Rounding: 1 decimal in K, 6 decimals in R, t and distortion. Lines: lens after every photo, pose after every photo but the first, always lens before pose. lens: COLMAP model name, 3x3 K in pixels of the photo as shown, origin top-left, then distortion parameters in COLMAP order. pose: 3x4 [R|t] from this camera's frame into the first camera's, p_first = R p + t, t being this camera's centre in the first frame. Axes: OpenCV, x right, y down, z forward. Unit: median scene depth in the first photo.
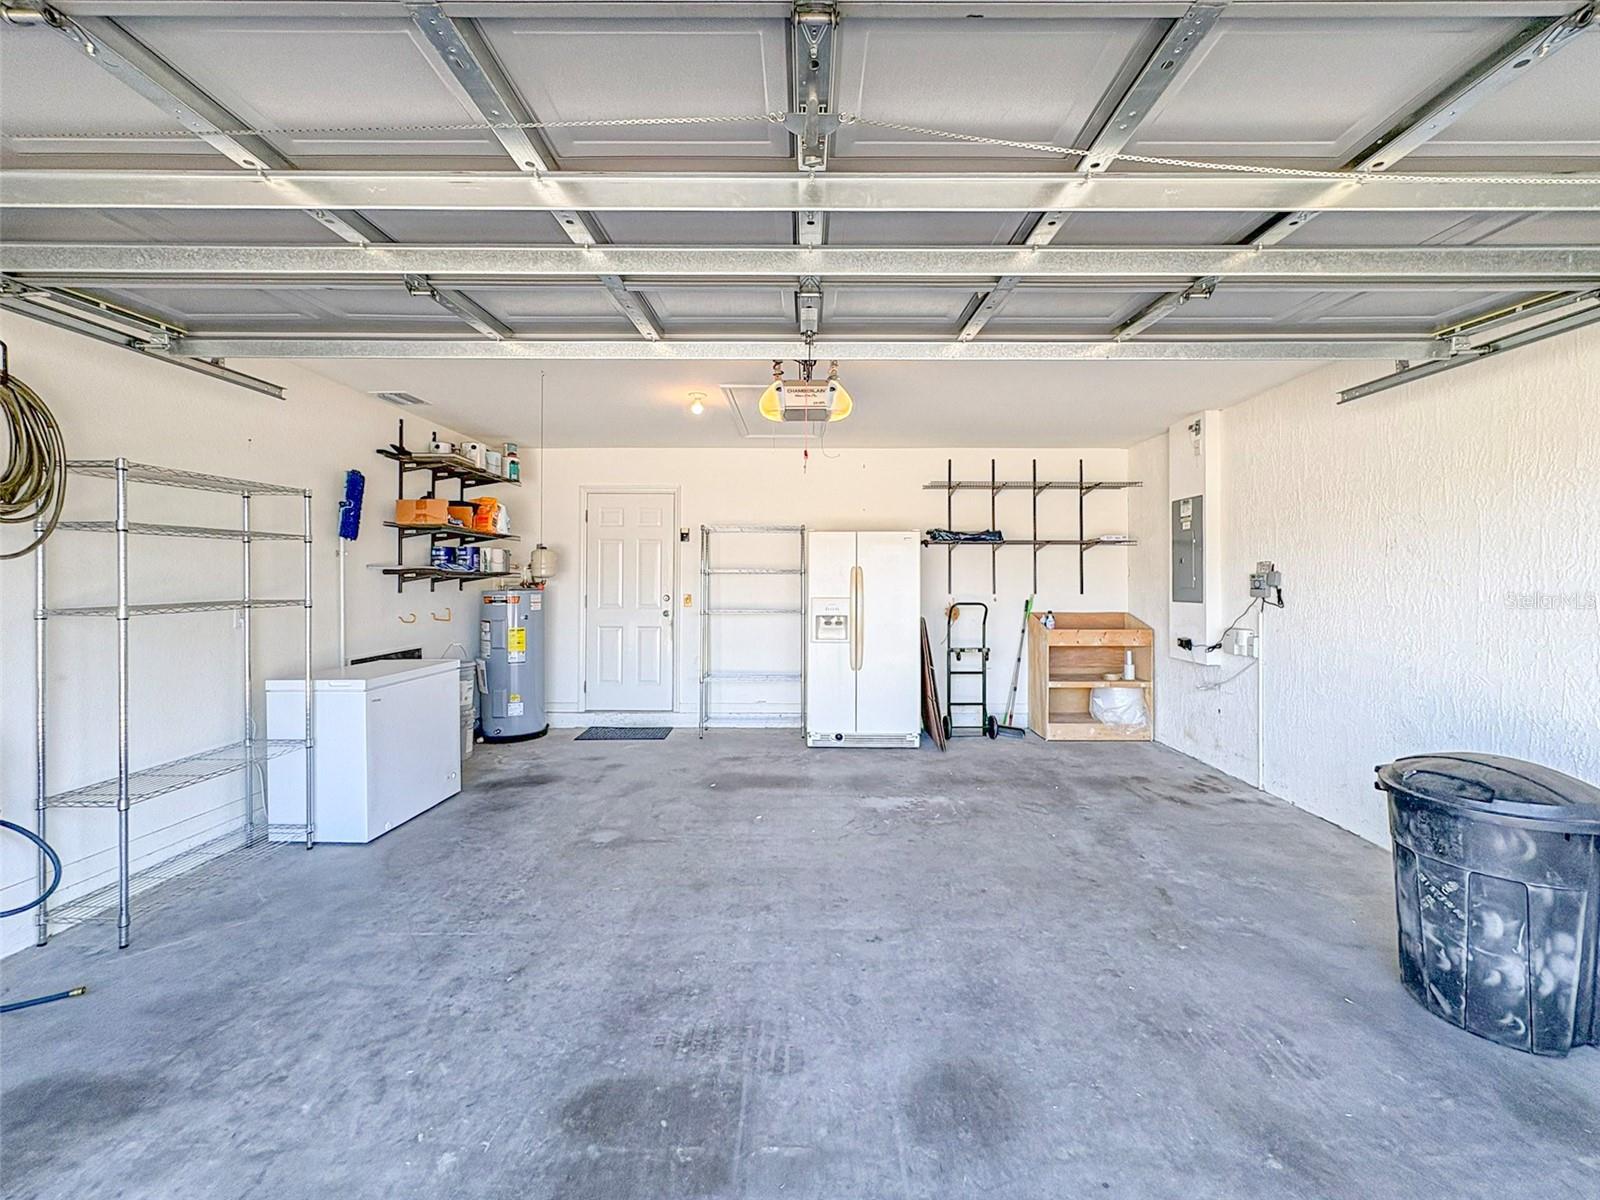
lens RADIAL K [[661.1, 0, 802.0], [0, 661.1, 585.8], [0, 0, 1]] dist [0.006780, -0.000761]
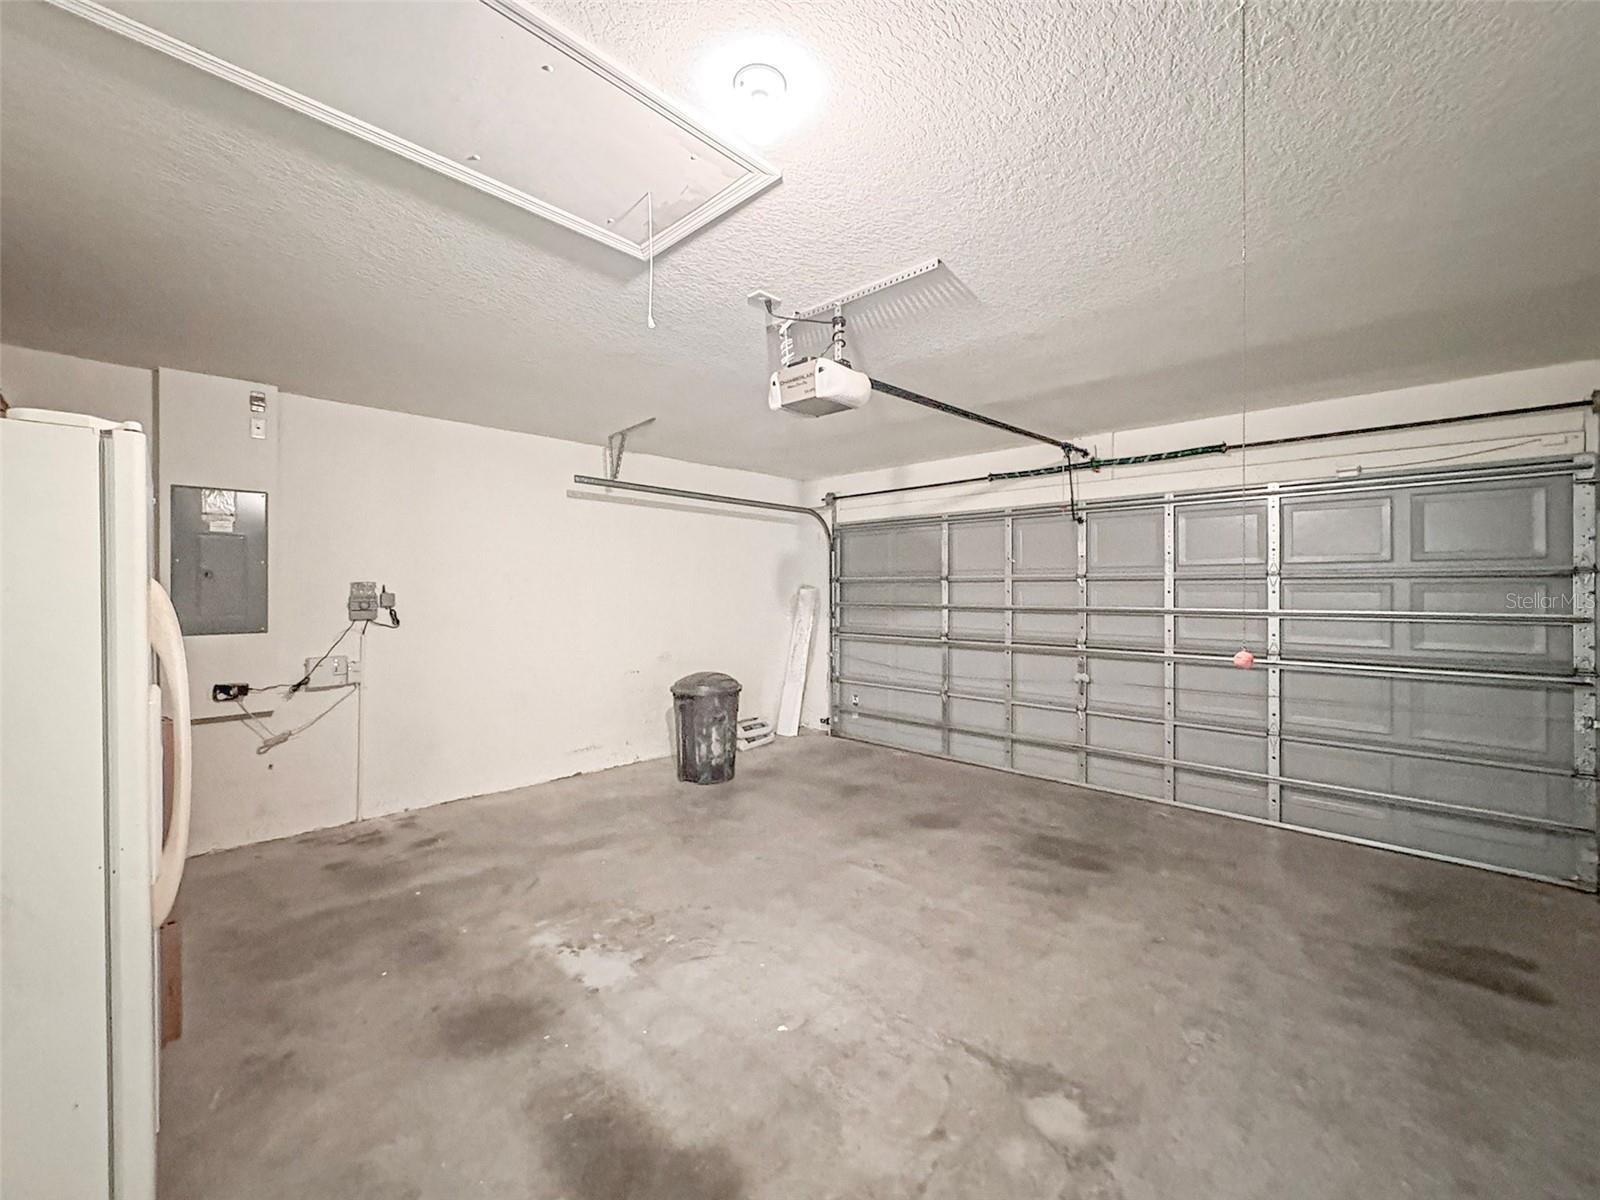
lens RADIAL K [[661.1, 0, 799.1], [0, 661.1, 591.4], [0, 0, 1]] dist [0.006780, -0.000761]
pose [[-0.738444, -0.005916, 0.674289, -0.506528], [0.002115, 0.999936, 0.011089, -0.038828], [-0.674312, 0.009615, -0.738384, 1.551379]]
